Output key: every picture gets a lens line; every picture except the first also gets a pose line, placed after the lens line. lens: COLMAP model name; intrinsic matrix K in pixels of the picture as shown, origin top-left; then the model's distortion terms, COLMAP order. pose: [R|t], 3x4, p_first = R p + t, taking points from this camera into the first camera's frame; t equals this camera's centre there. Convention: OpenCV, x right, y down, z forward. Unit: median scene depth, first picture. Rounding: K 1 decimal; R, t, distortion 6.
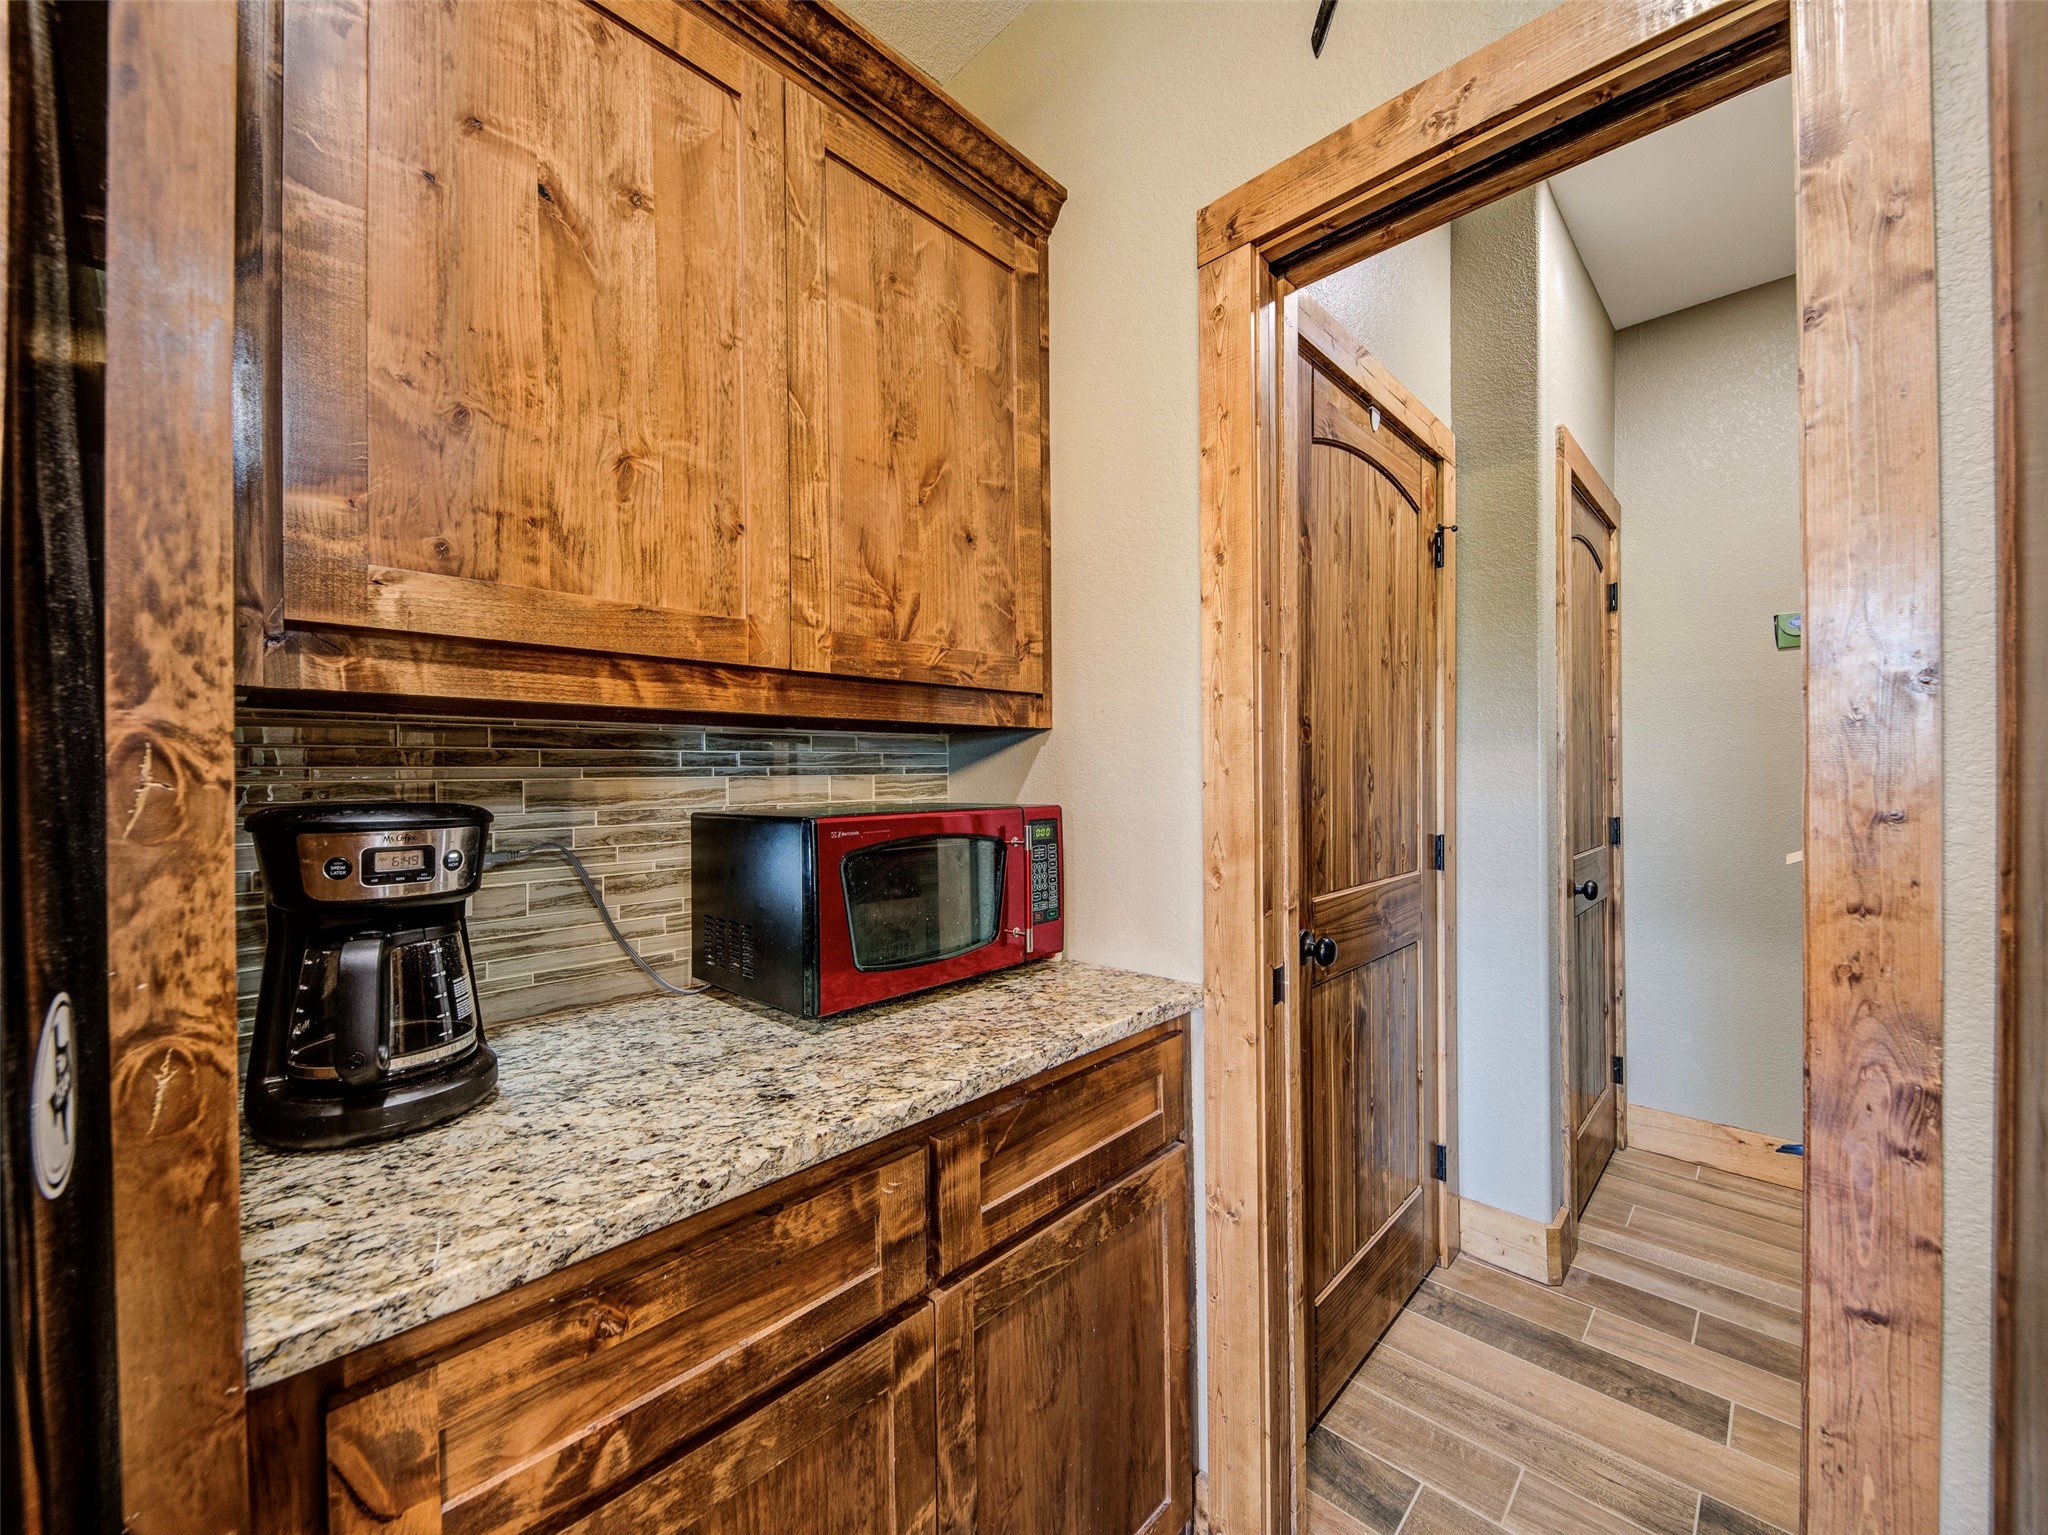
lens RADIAL K [[817.6, 0, 1025.1], [0, 817.6, 771.5], [0, 0, 1]] dist [0.001179, 0.000025]
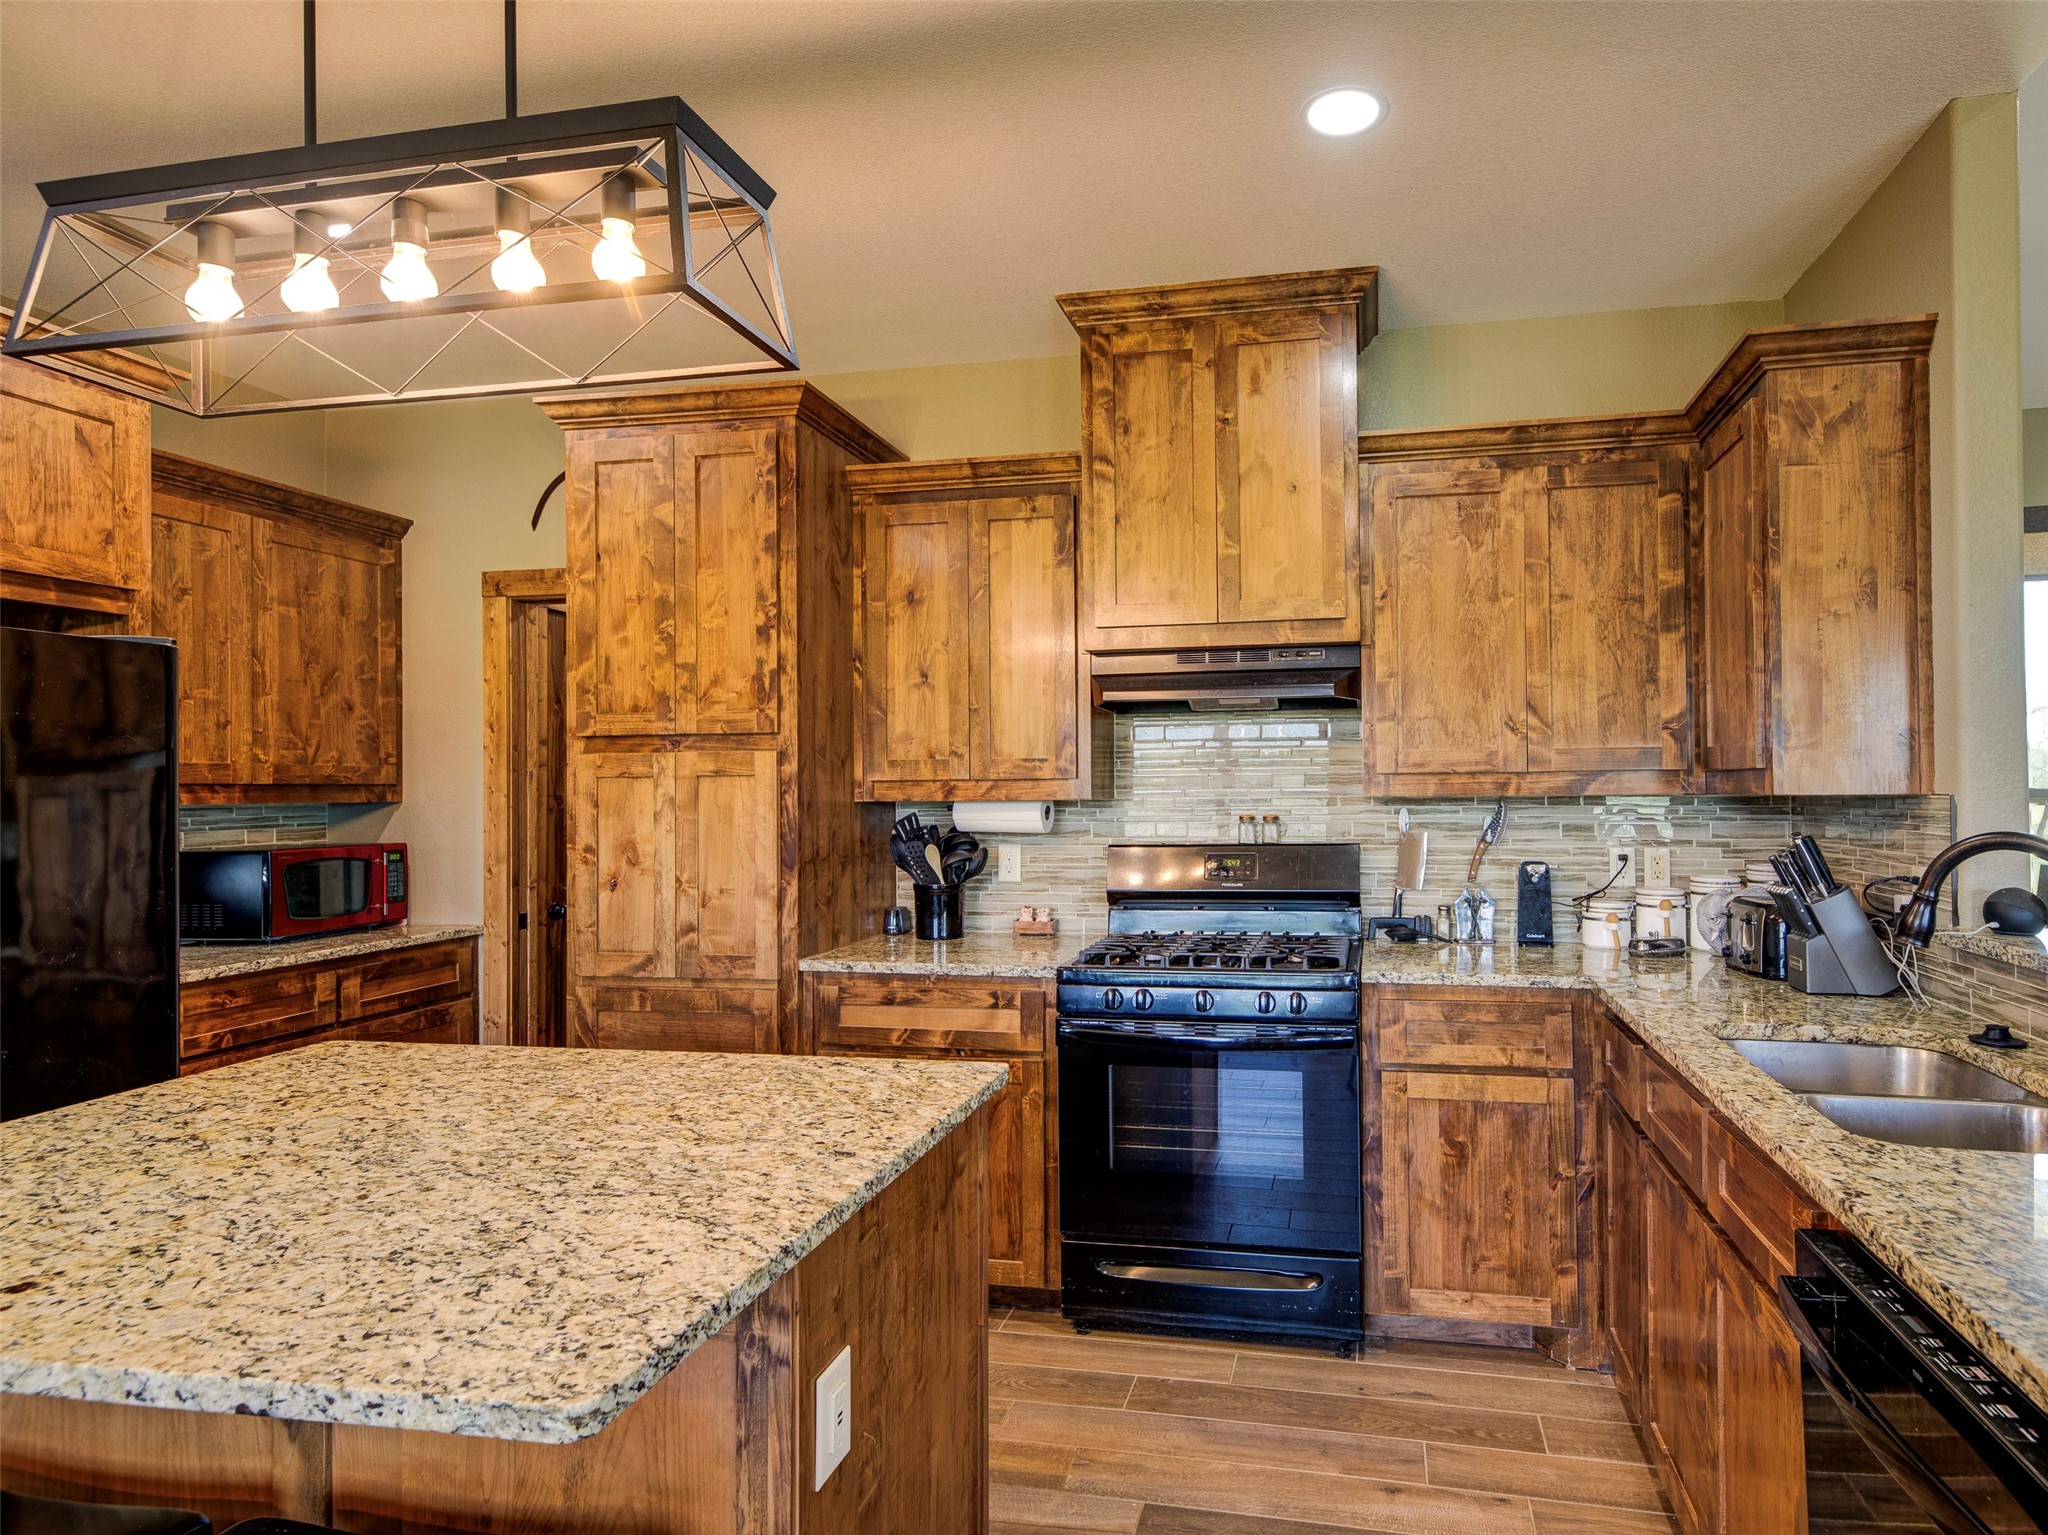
lens RADIAL K [[913.7, 0, 1026.5], [0, 913.7, 784.1], [0, 0, 1]] dist [0.009799, -0.000404]
pose [[0.821015, 0.008748, 0.570839, 0.008589], [0.002103, 0.999829, -0.018348, -0.063236], [-0.570902, 0.016264, 0.820857, -1.903562]]
